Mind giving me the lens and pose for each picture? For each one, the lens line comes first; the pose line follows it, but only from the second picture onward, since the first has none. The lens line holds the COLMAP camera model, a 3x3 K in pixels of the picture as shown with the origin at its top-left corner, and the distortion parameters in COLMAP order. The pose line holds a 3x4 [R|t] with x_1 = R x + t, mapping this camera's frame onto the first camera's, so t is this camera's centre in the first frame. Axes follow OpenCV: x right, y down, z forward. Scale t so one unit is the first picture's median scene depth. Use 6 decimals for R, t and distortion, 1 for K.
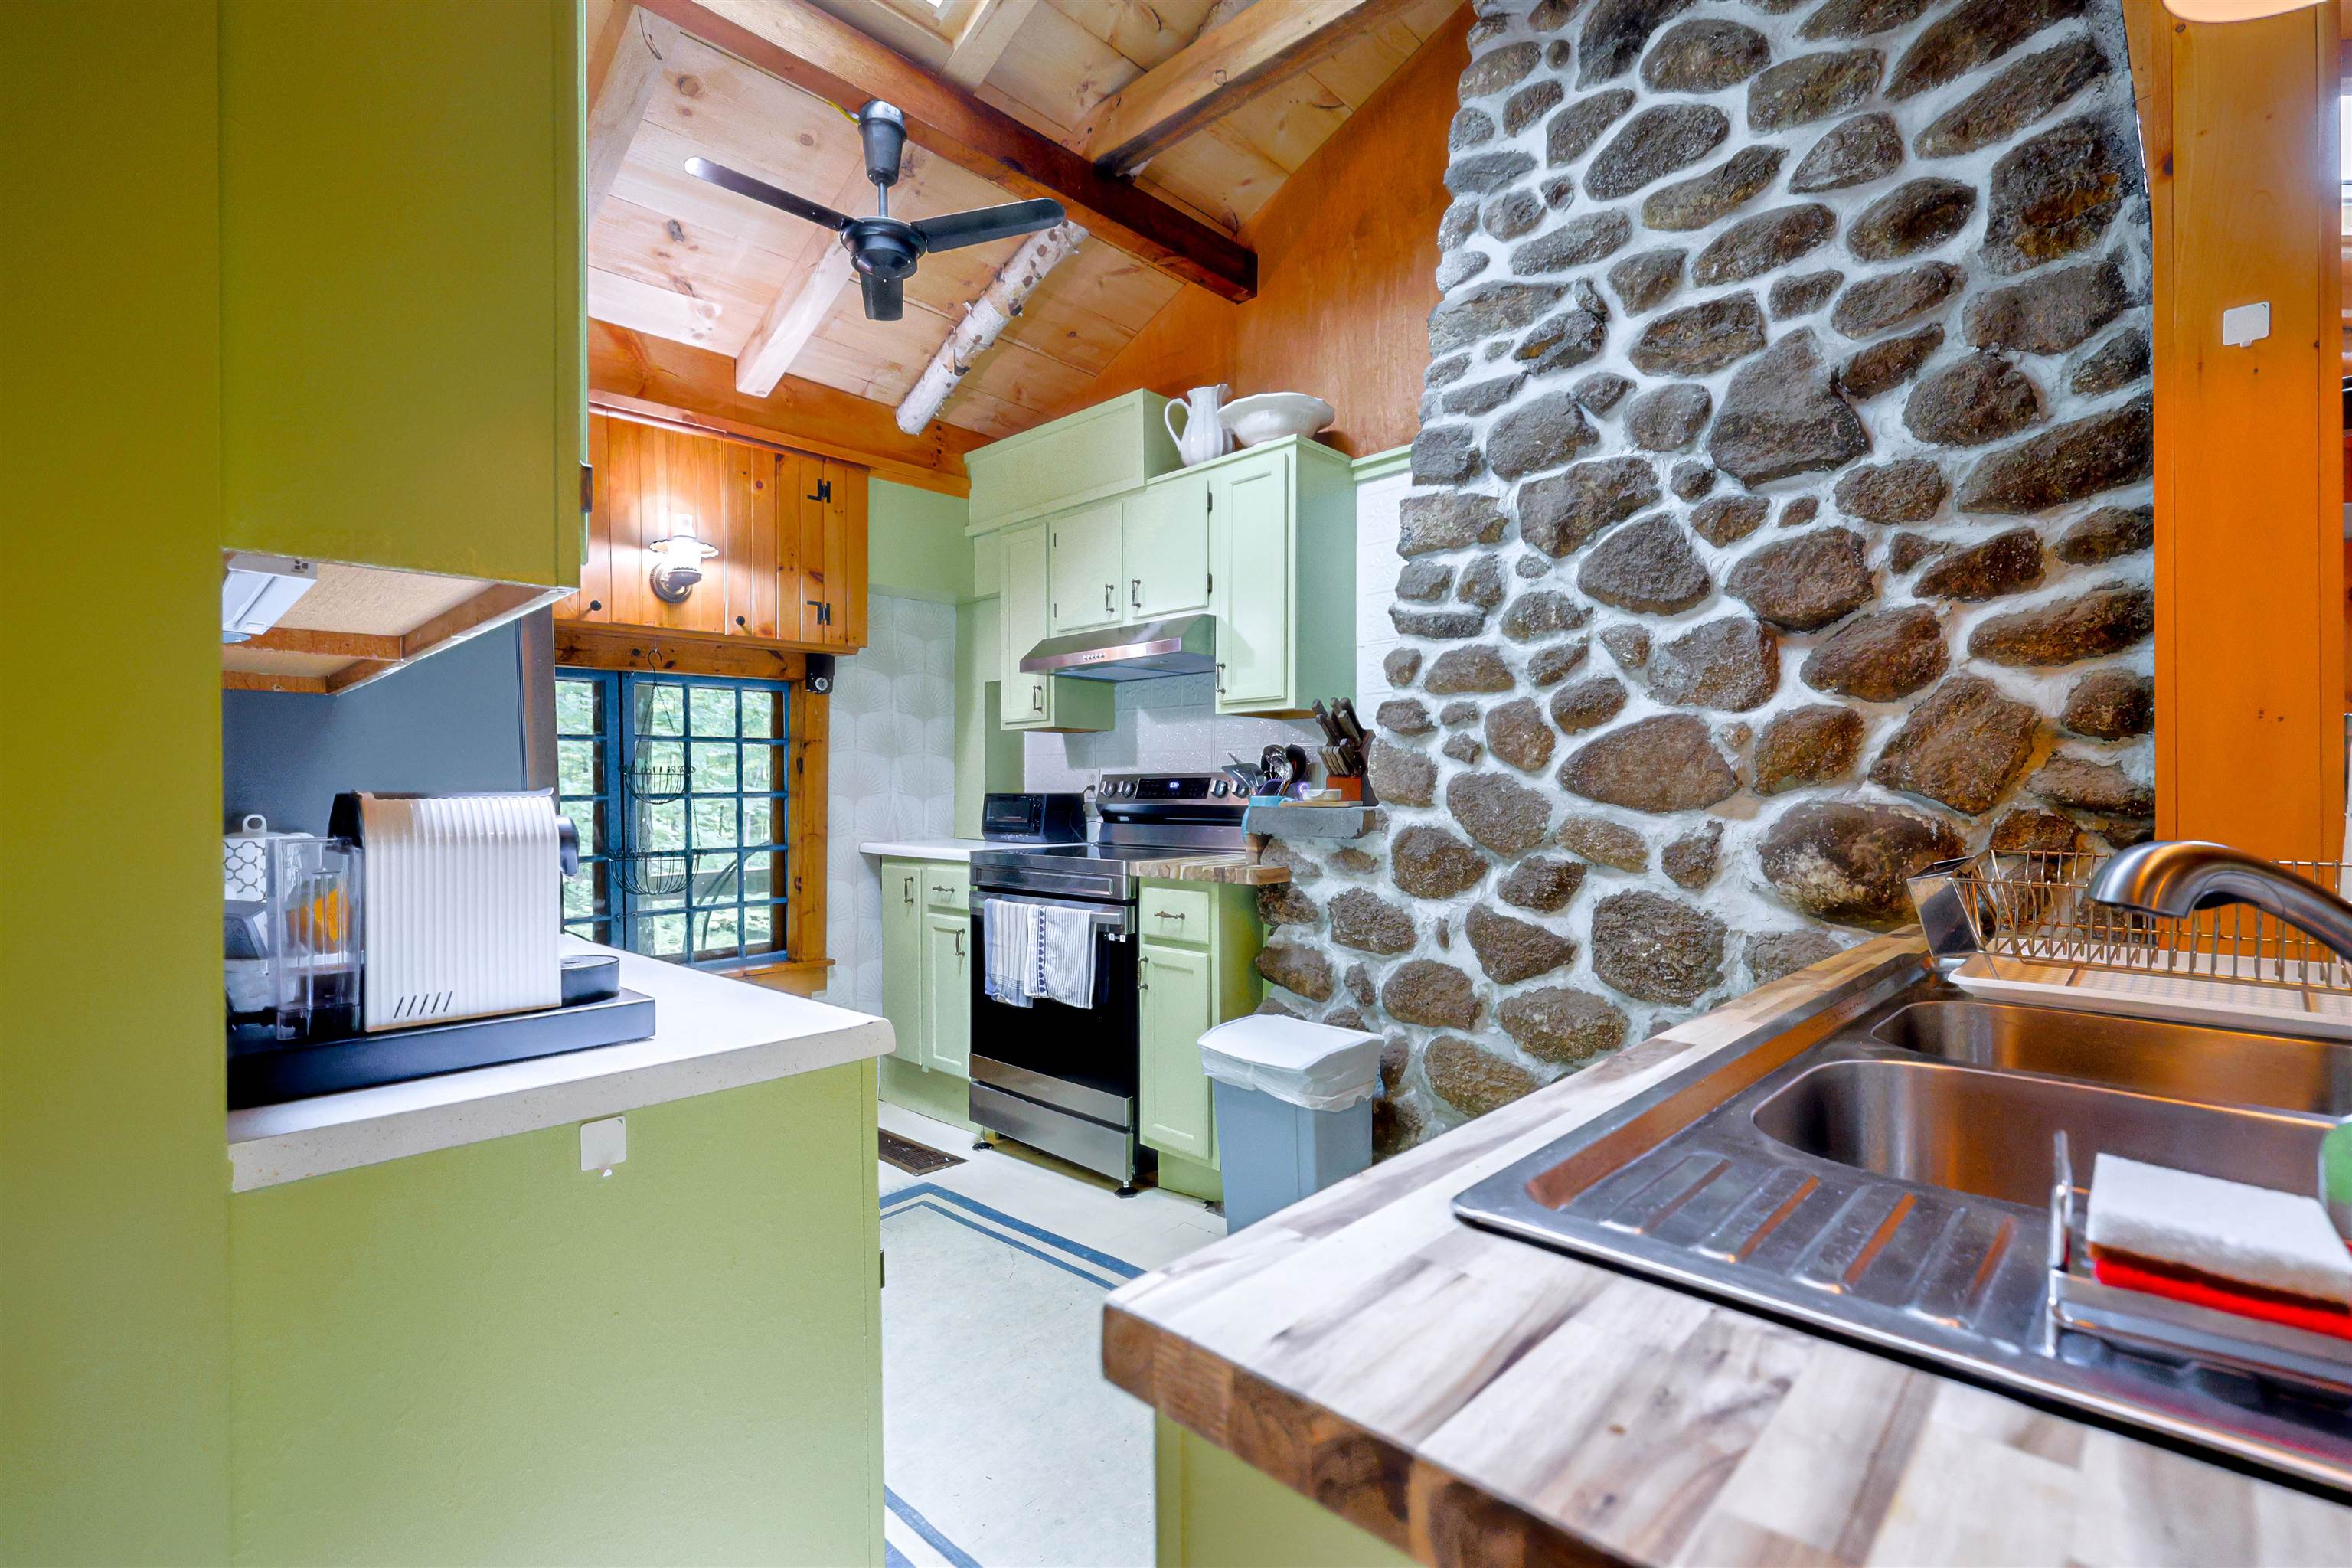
lens RADIAL K [[1028.1, 0, 1173.9], [0, 1028.1, 788.1], [0, 0, 1]] dist [-0.000329, 0.000015]
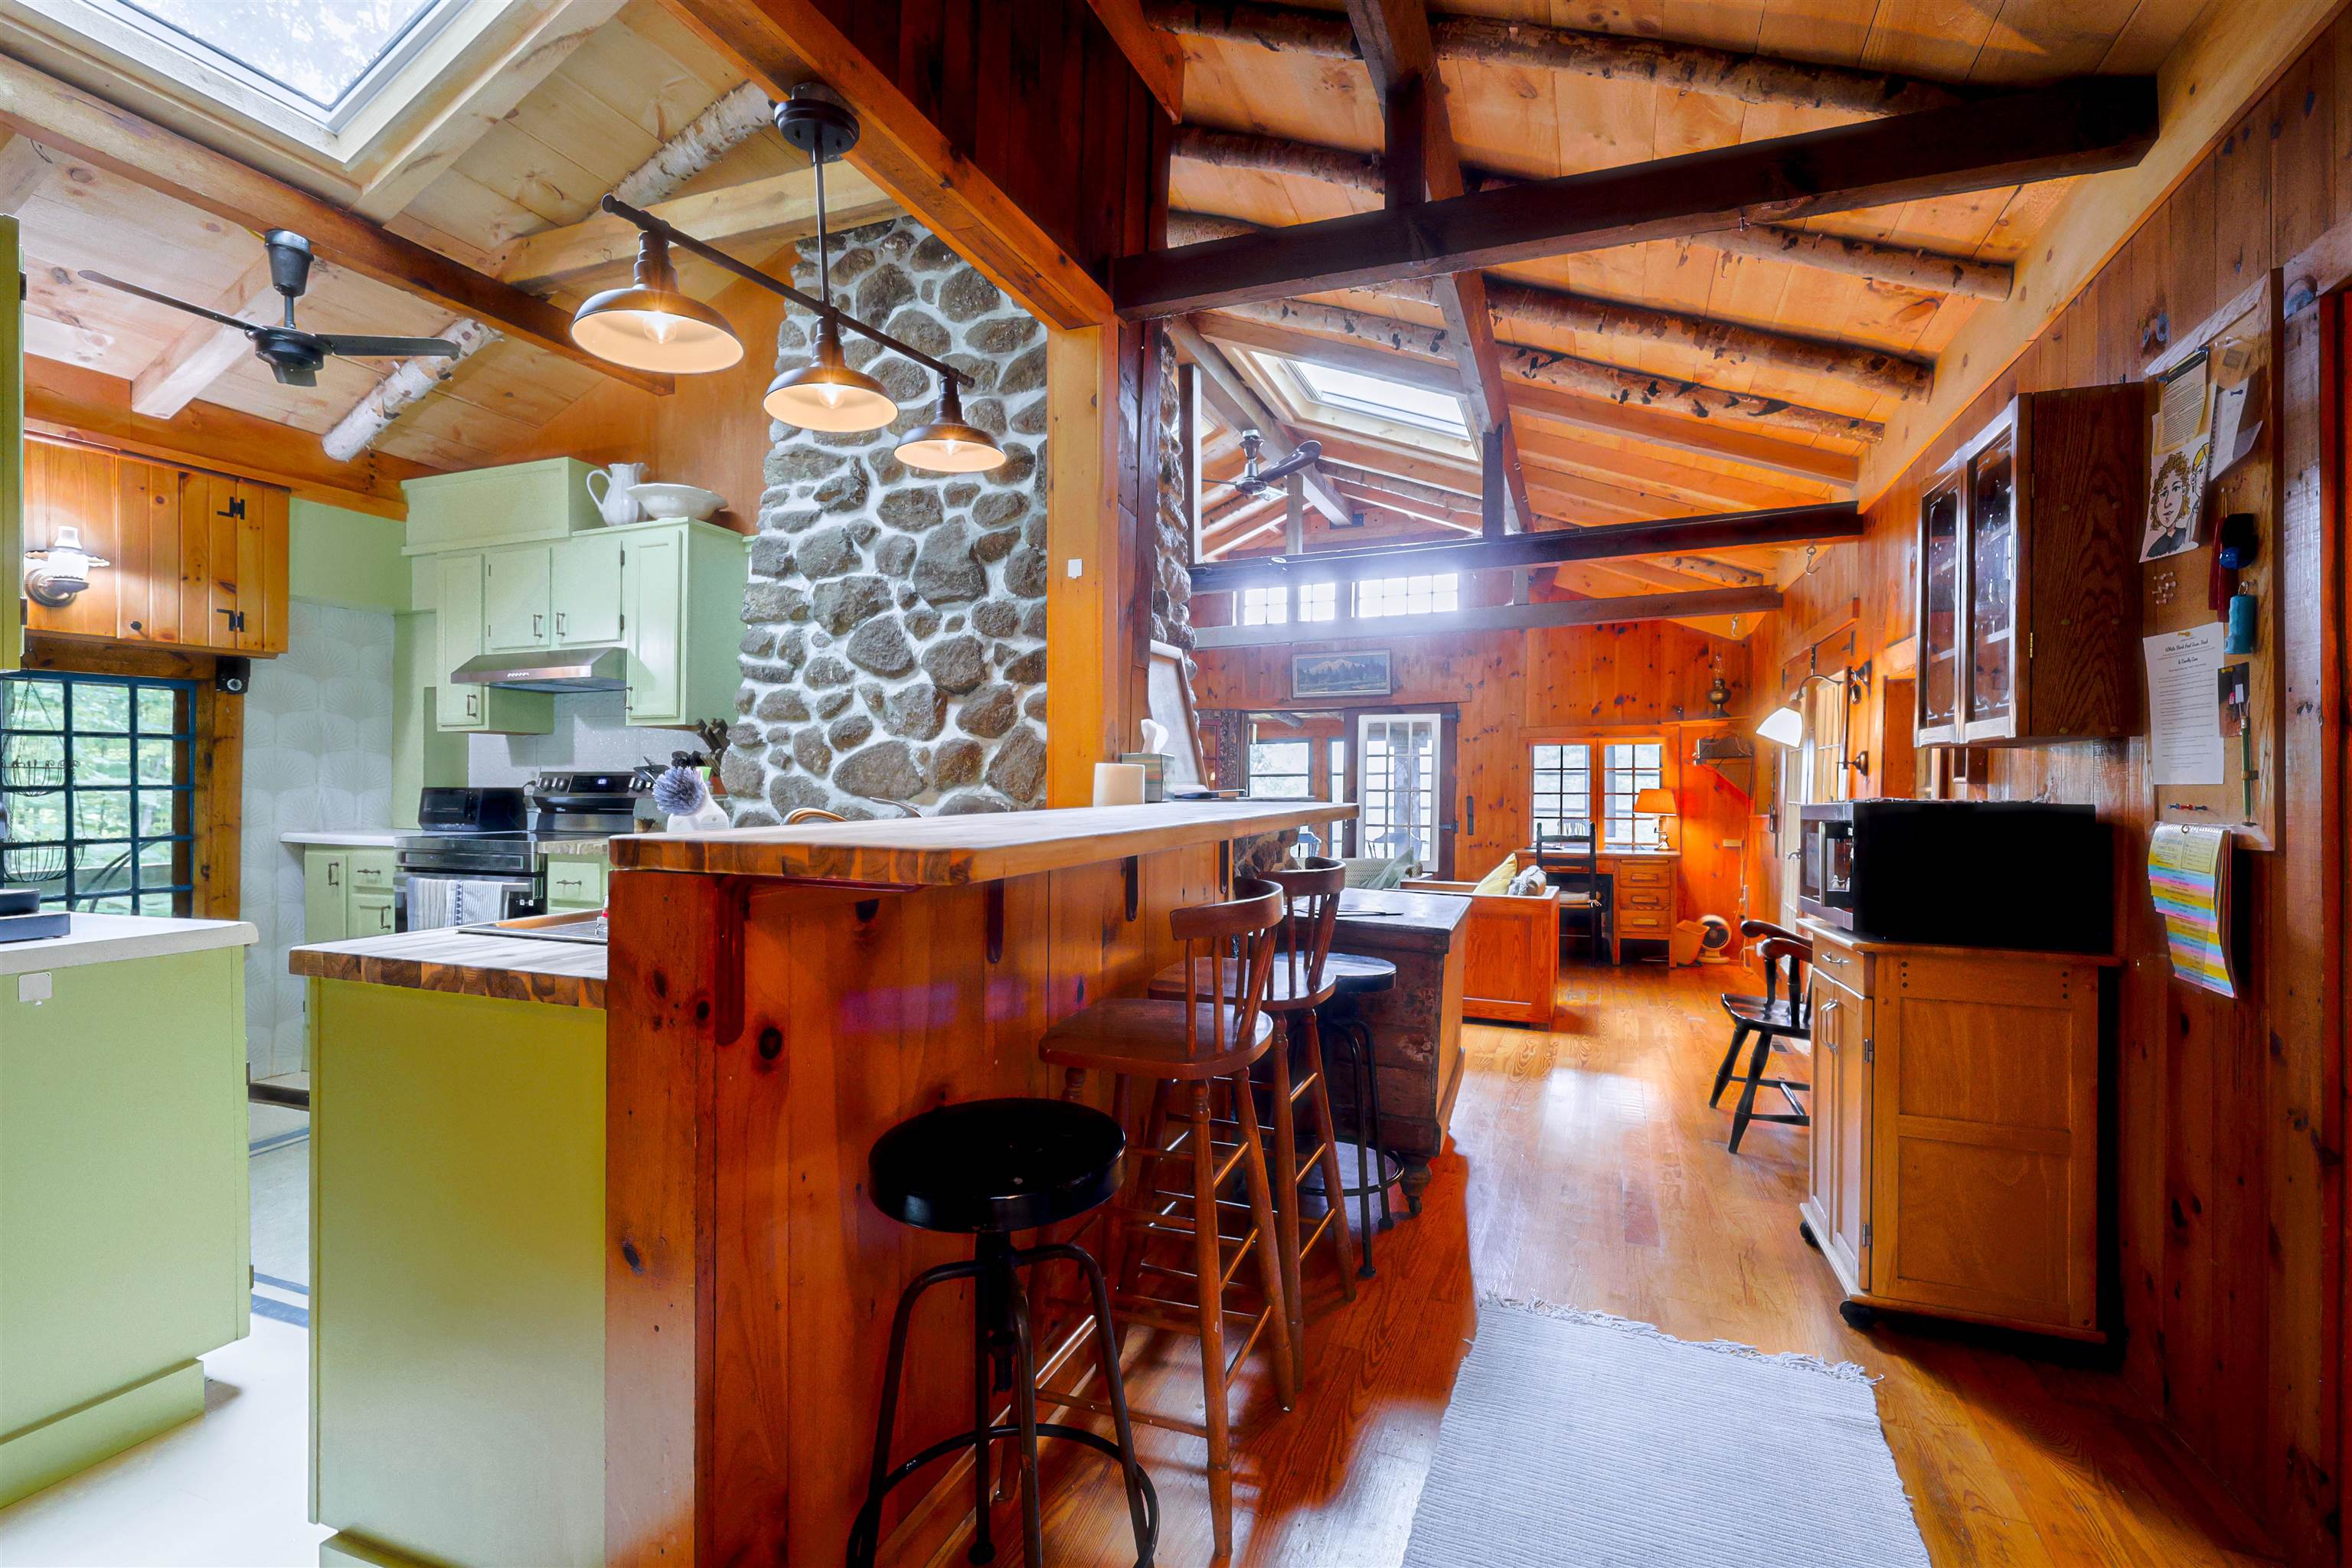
lens RADIAL K [[1028.1, 0, 1173.9], [0, 1028.1, 788.1], [0, 0, 1]] dist [-0.000329, 0.000015]
pose [[0.923630, 0.005057, 0.383252, 0.233095], [-0.006625, 0.999974, 0.002770, -0.004523], [-0.383228, -0.005098, 0.923640, -0.562527]]
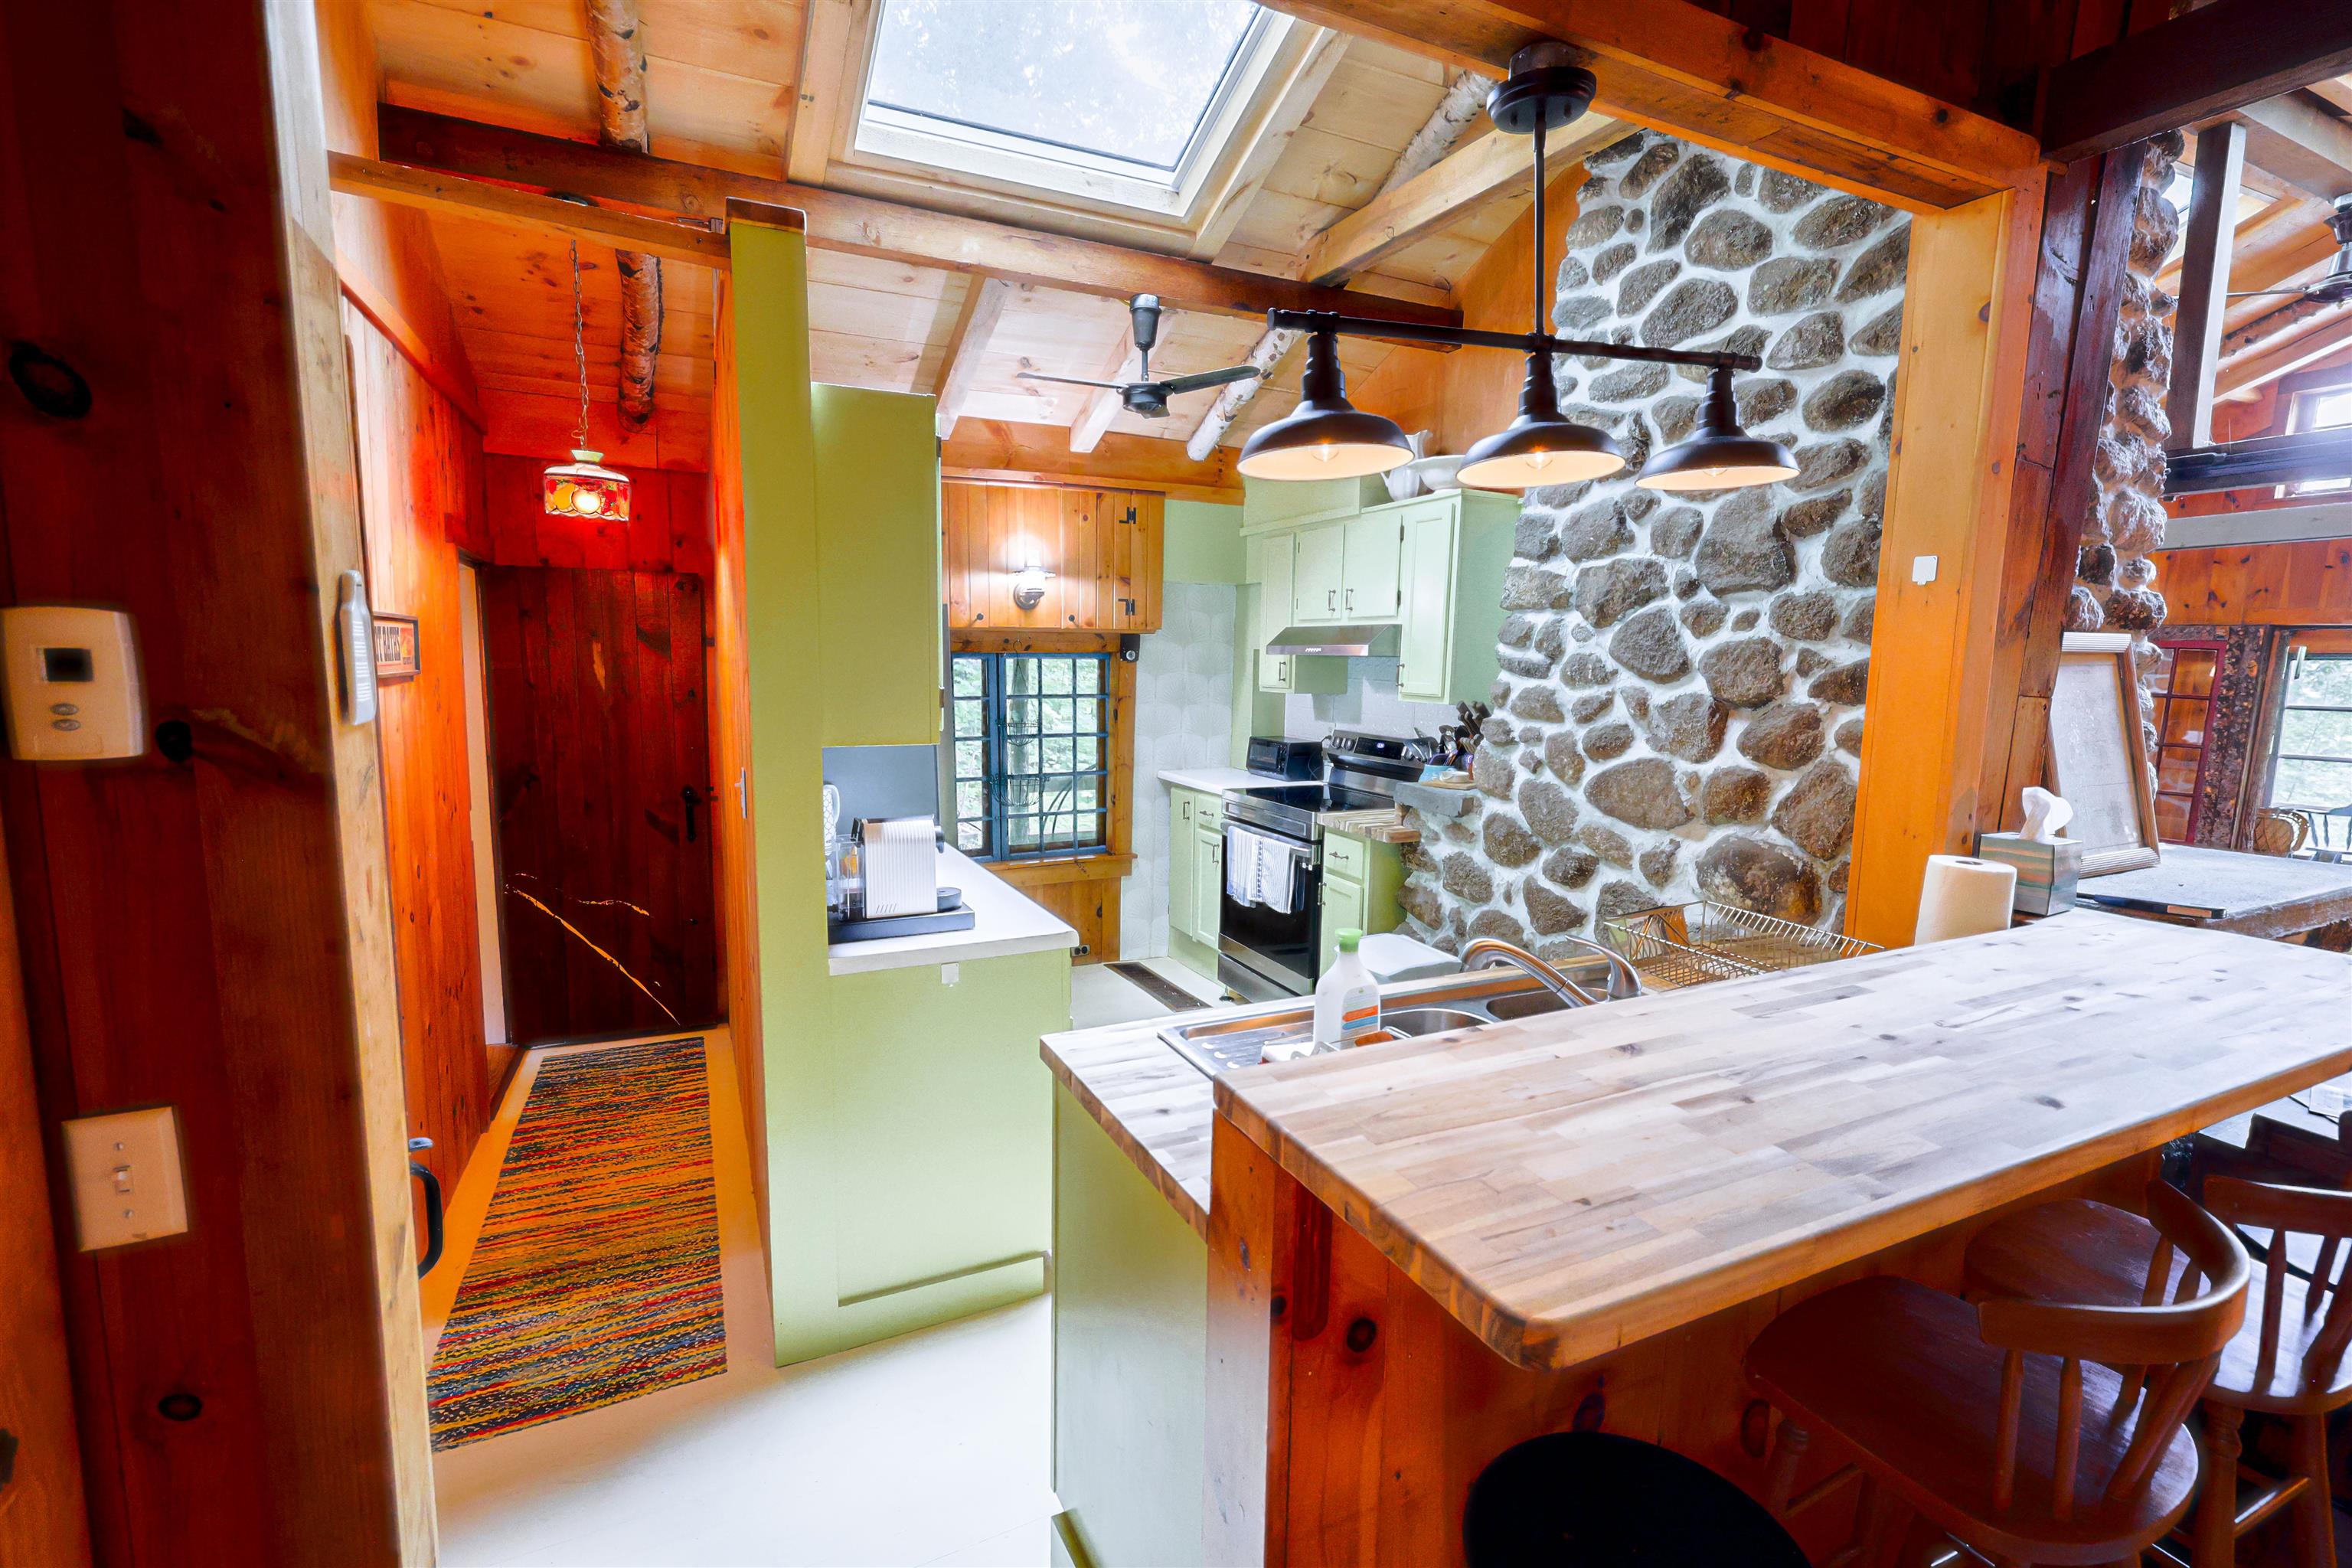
lens RADIAL K [[1040.0, 0, 1195.1], [0, 1040.0, 779.1], [0, 0, 1]] dist [-0.000527, -0.000360]
pose [[0.941235, 0.062222, -0.331971, 0.314257], [-0.021272, 0.991854, 0.125591, -0.174128], [0.337081, -0.111149, 0.934892, -0.424261]]
